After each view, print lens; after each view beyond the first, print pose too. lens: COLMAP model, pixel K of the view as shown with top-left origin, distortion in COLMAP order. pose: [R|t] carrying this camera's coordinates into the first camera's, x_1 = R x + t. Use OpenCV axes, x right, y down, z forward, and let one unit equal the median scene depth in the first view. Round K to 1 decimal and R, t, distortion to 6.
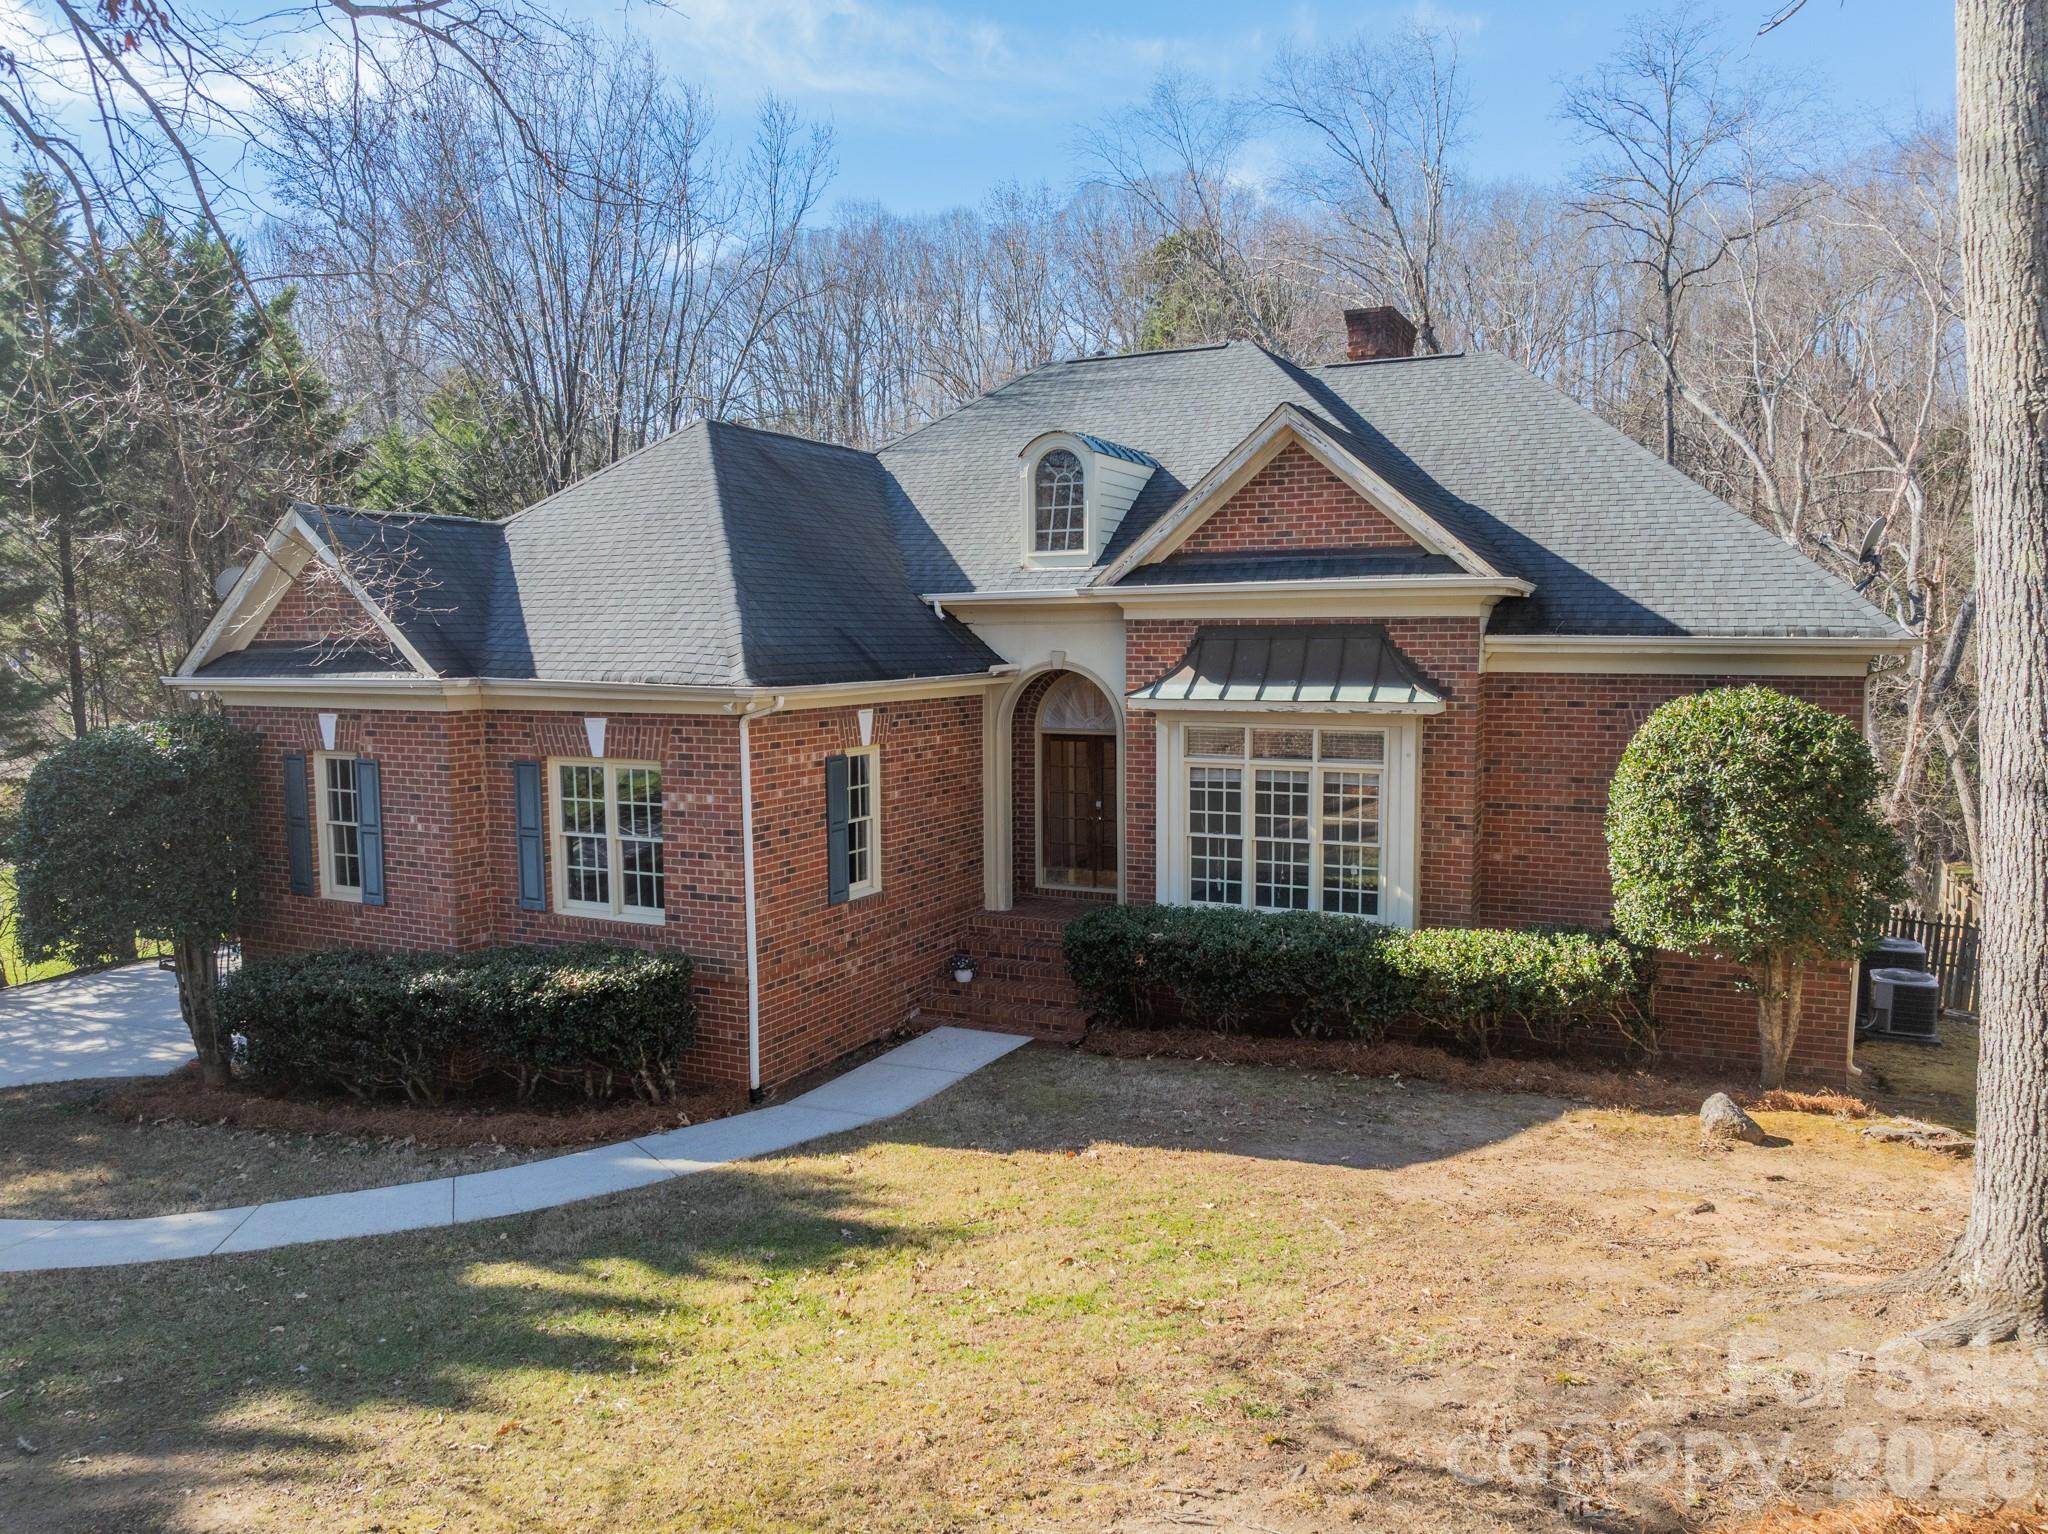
lens RADIAL K [[1431.6, 0, 1021.8], [0, 1431.6, 781.8], [0, 0, 1]] dist [-0.048983, 0.020396]
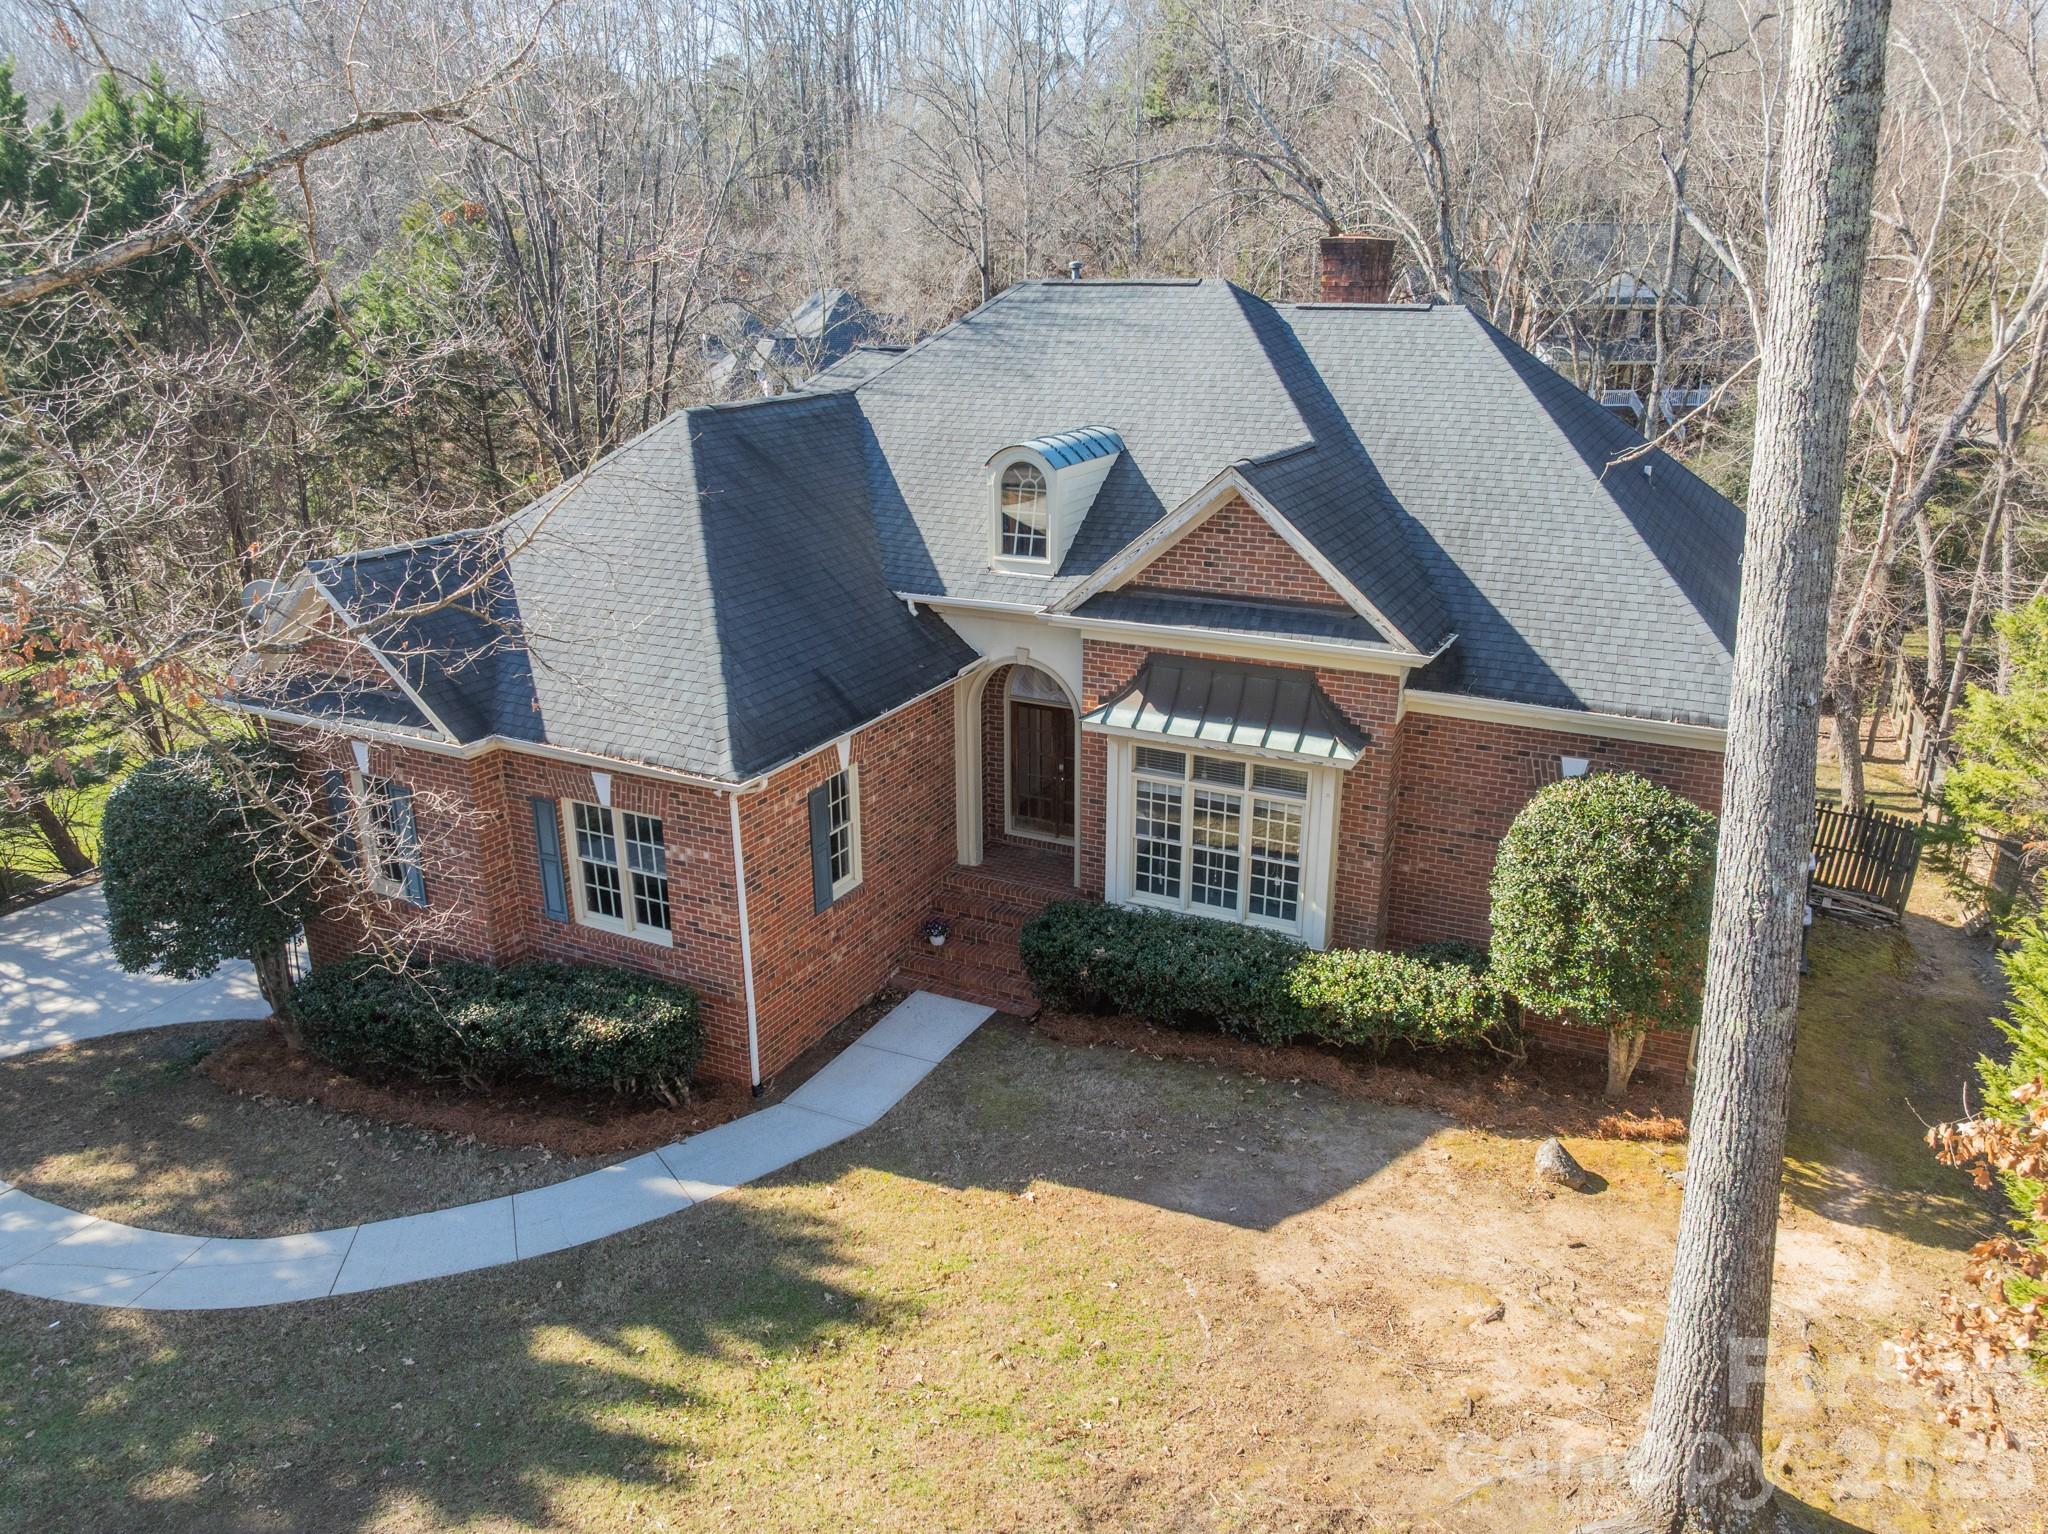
lens RADIAL K [[1431.6, 0, 1023.4], [0, 1431.6, 750.3], [0, 0, 1]] dist [-0.048983, 0.020396]
pose [[0.999964, 0.005727, -0.006197, 0.041400], [-0.004114, 0.972092, 0.234563, -0.335182], [0.007368, -0.234529, 0.972081, -0.087225]]
